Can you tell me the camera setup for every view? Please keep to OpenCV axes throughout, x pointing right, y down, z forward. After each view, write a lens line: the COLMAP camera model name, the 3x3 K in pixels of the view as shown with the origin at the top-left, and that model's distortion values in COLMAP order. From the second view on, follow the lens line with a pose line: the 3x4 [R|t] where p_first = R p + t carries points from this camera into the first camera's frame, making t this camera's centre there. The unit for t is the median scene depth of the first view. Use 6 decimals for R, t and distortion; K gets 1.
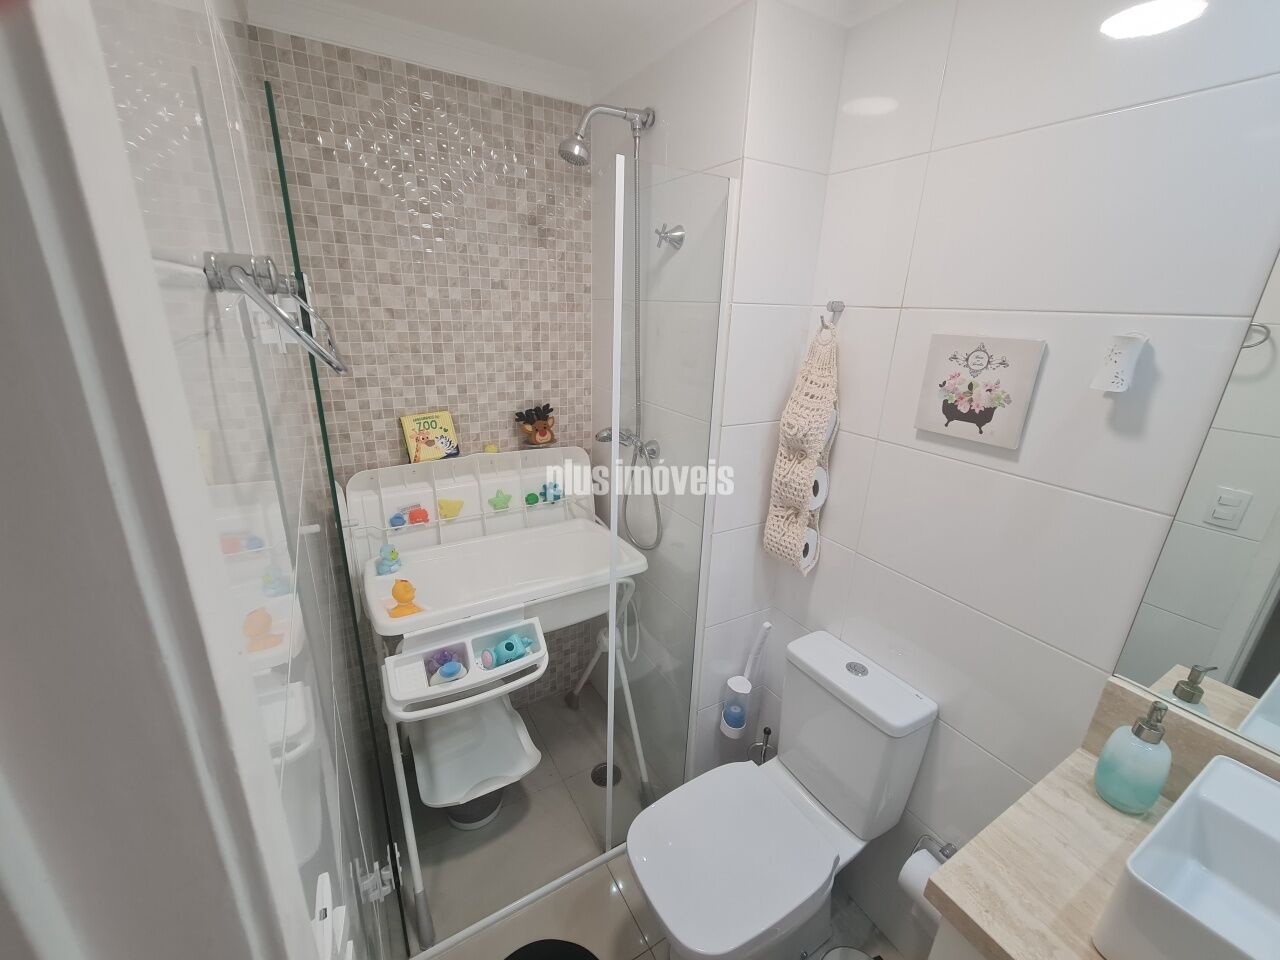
lens RADIAL K [[520.0, 0, 639.3], [0, 520.0, 477.2], [0, 0, 1]] dist [0.004734, -0.001064]
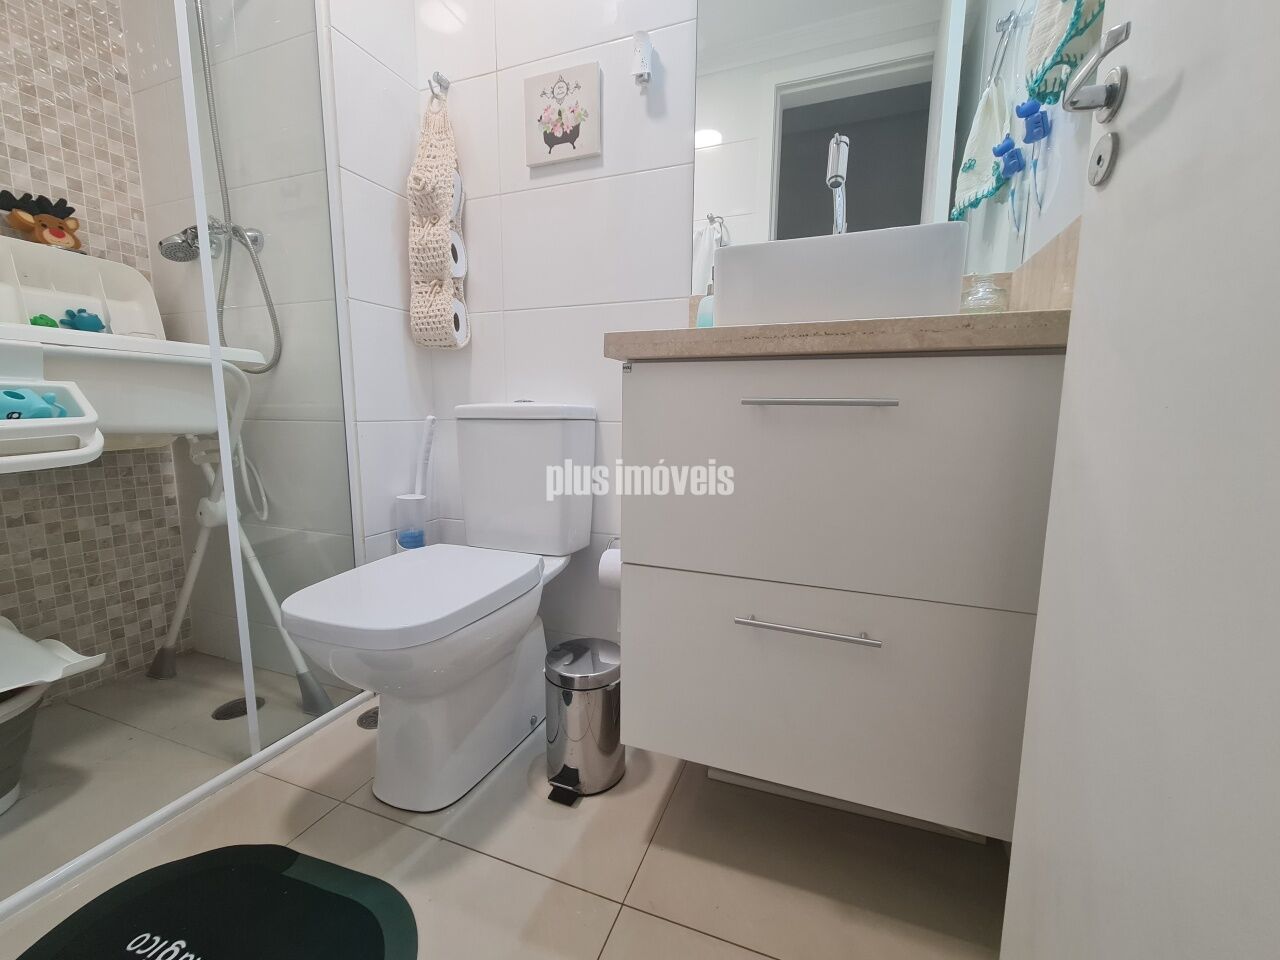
lens RADIAL K [[520.0, 0, 637.6], [0, 520.0, 481.5], [0, 0, 1]] dist [0.004734, -0.001064]
pose [[0.781258, -0.110265, 0.614393, -0.058269], [0.215192, 0.971512, -0.099279, 0.634506], [-0.585943, 0.209775, 0.782729, 0.080044]]
